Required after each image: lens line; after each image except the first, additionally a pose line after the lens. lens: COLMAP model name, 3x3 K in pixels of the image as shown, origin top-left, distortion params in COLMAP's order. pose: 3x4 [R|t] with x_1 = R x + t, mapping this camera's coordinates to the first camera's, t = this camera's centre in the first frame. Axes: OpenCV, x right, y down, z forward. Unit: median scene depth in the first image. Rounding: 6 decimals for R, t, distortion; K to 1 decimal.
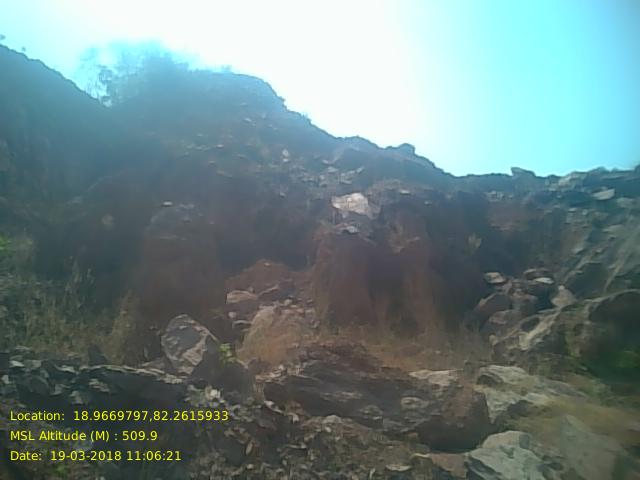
lens RADIAL K [[541.0, 0, 312.2], [0, 541.0, 253.1], [0, 0, 1]] dist [0.079690, -0.205343]
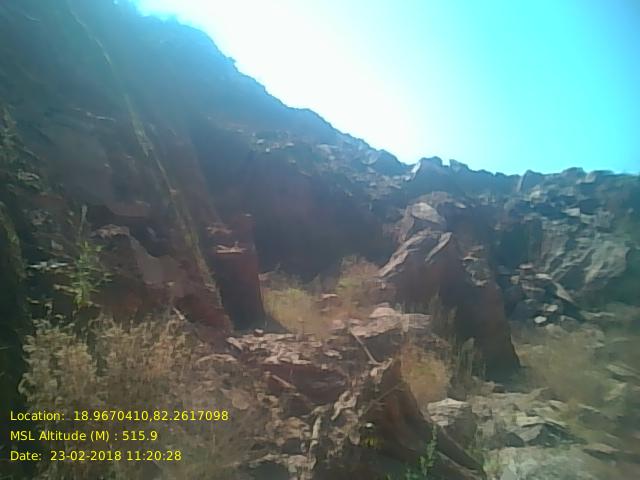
lens RADIAL K [[541.0, 0, 319.8], [0, 541.0, 246.8], [0, 0, 1]] dist [0.079690, -0.205343]
pose [[0.946501, 0.035364, 0.320758, -0.501191], [-0.069454, 0.993007, 0.095465, -0.103770], [-0.315138, -0.112635, 0.942338, -0.116051]]
